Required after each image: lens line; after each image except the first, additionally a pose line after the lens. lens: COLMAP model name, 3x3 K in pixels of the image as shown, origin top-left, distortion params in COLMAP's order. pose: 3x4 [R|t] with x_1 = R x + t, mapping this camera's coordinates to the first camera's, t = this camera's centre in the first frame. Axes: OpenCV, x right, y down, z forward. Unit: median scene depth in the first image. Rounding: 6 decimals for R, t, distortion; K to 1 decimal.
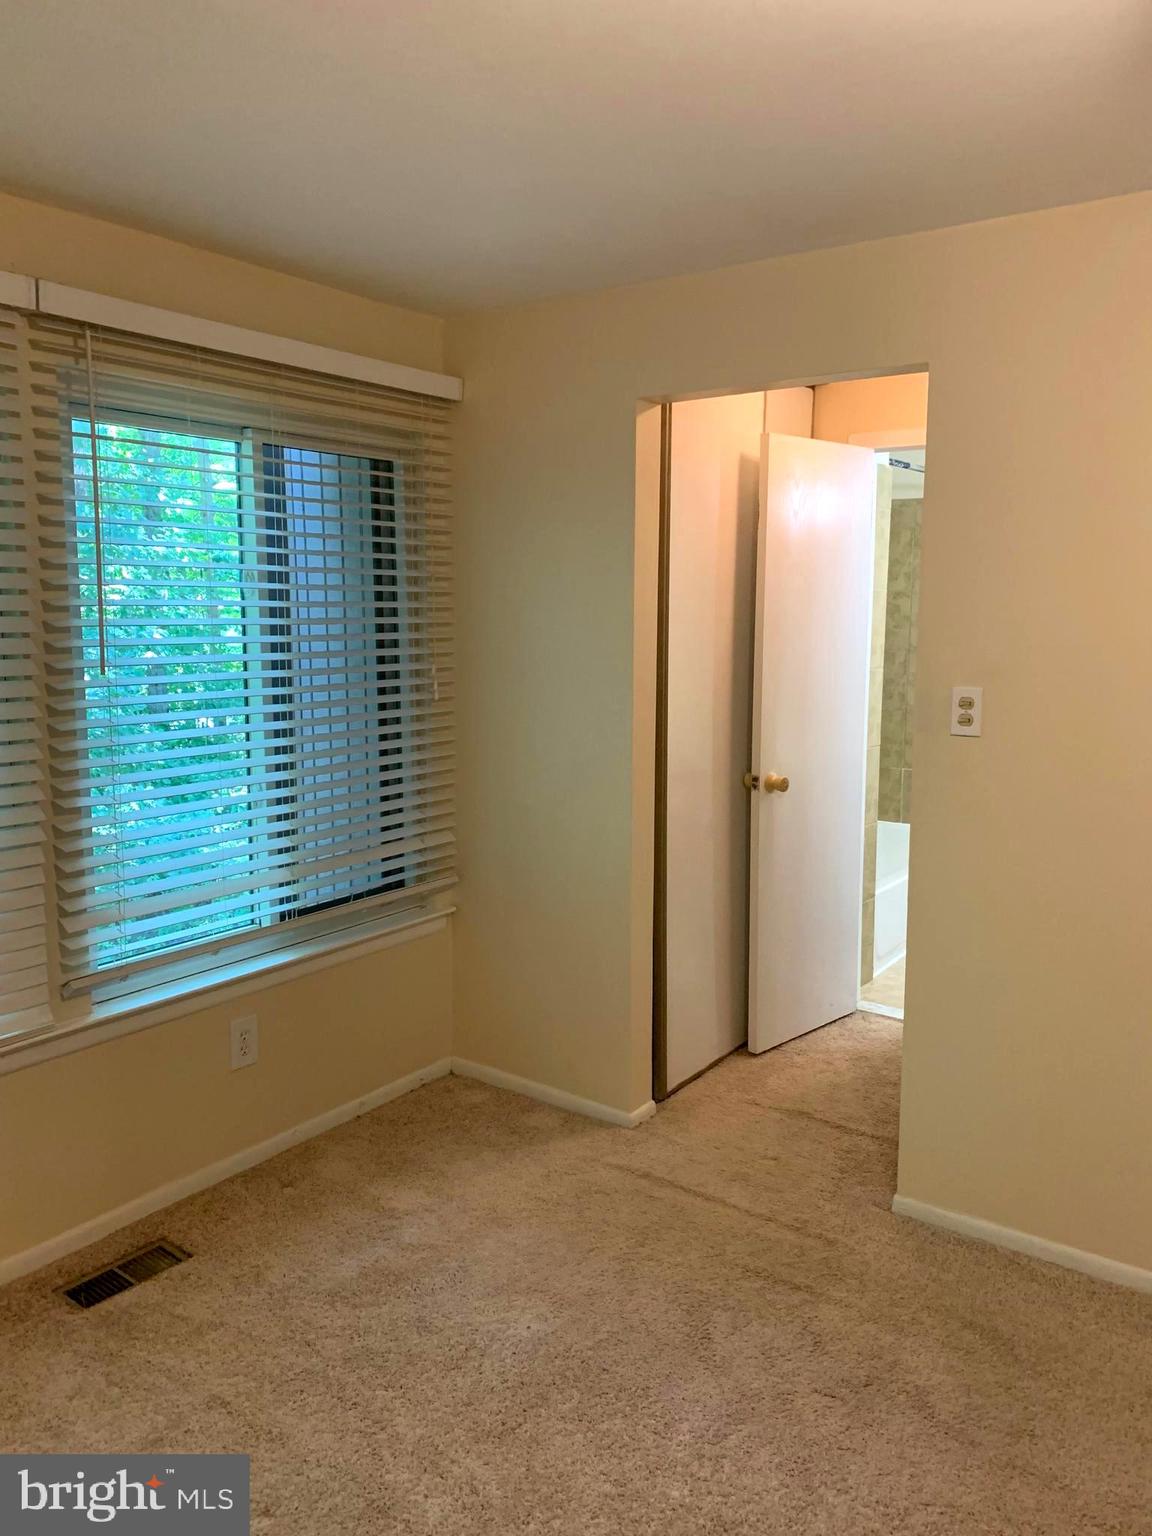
lens RADIAL K [[1180.4, 0, 572.8], [0, 1180.4, 771.7], [0, 0, 1]] dist [0.044891, -0.027785]
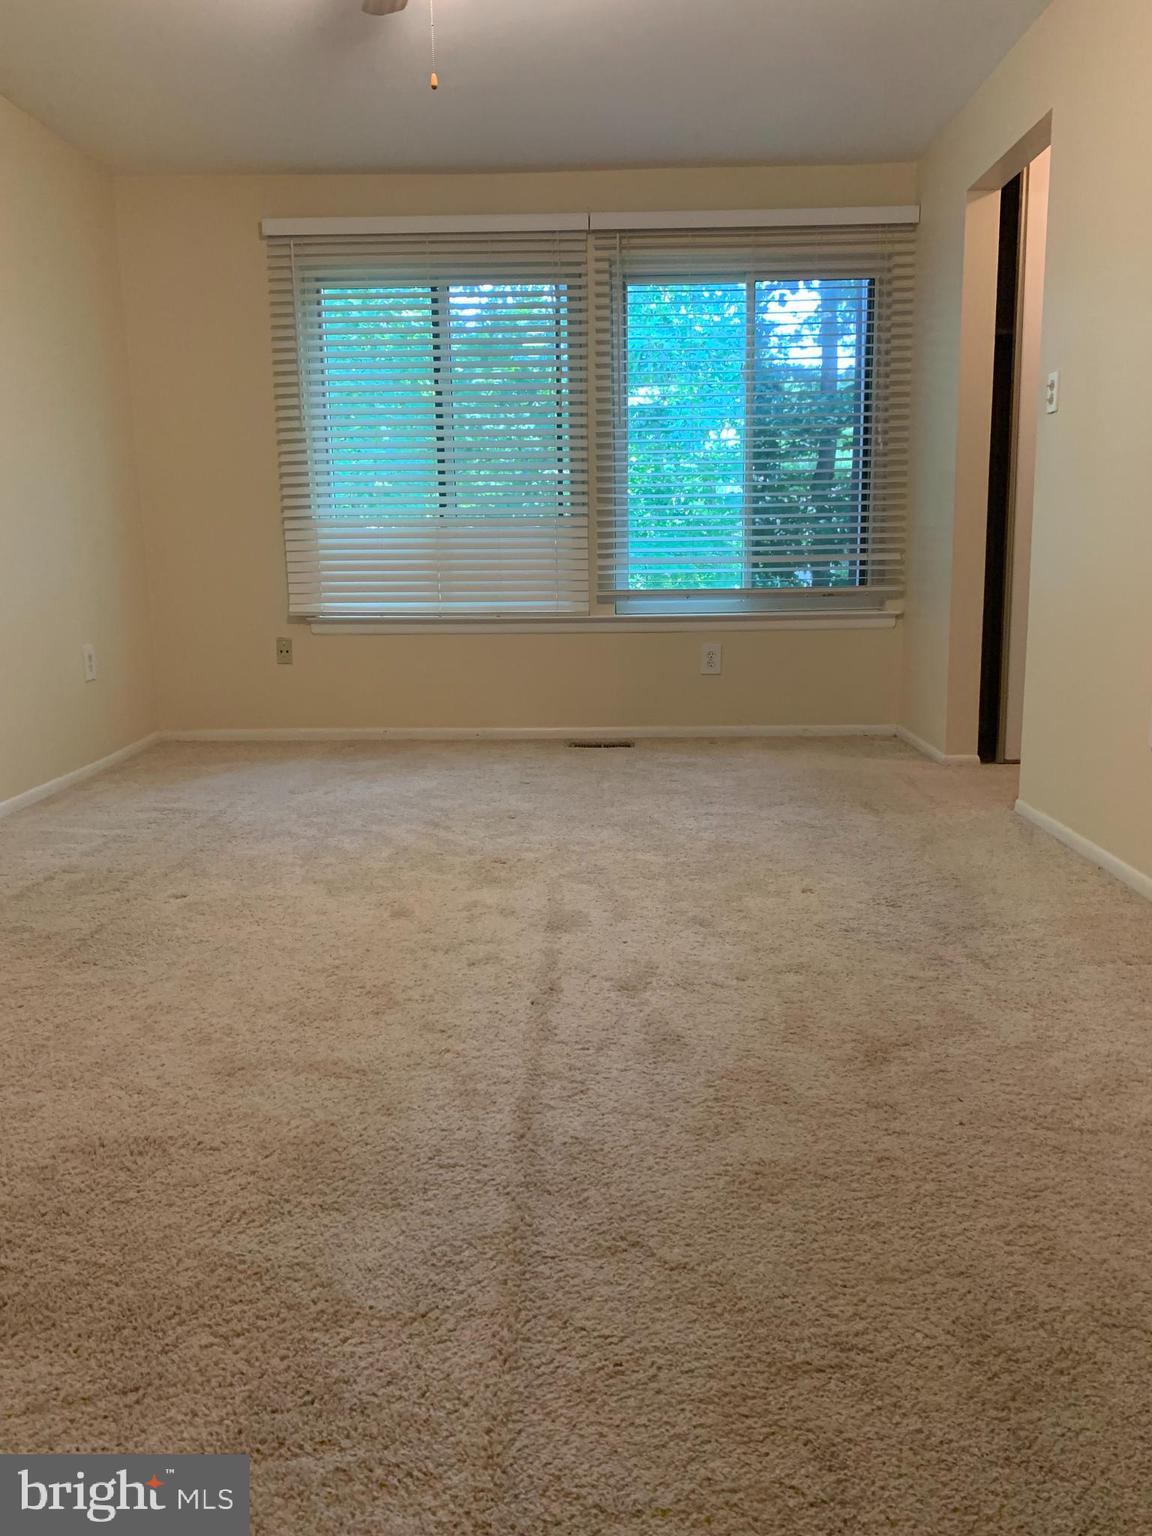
lens RADIAL K [[1180.4, 0, 580.3], [0, 1180.4, 762.5], [0, 0, 1]] dist [0.044891, -0.027785]
pose [[0.579831, 0.138072, -0.802952, 0.962014], [-0.096868, 0.990228, 0.100325, 0.224075], [0.808957, 0.019609, 0.587540, -0.114762]]
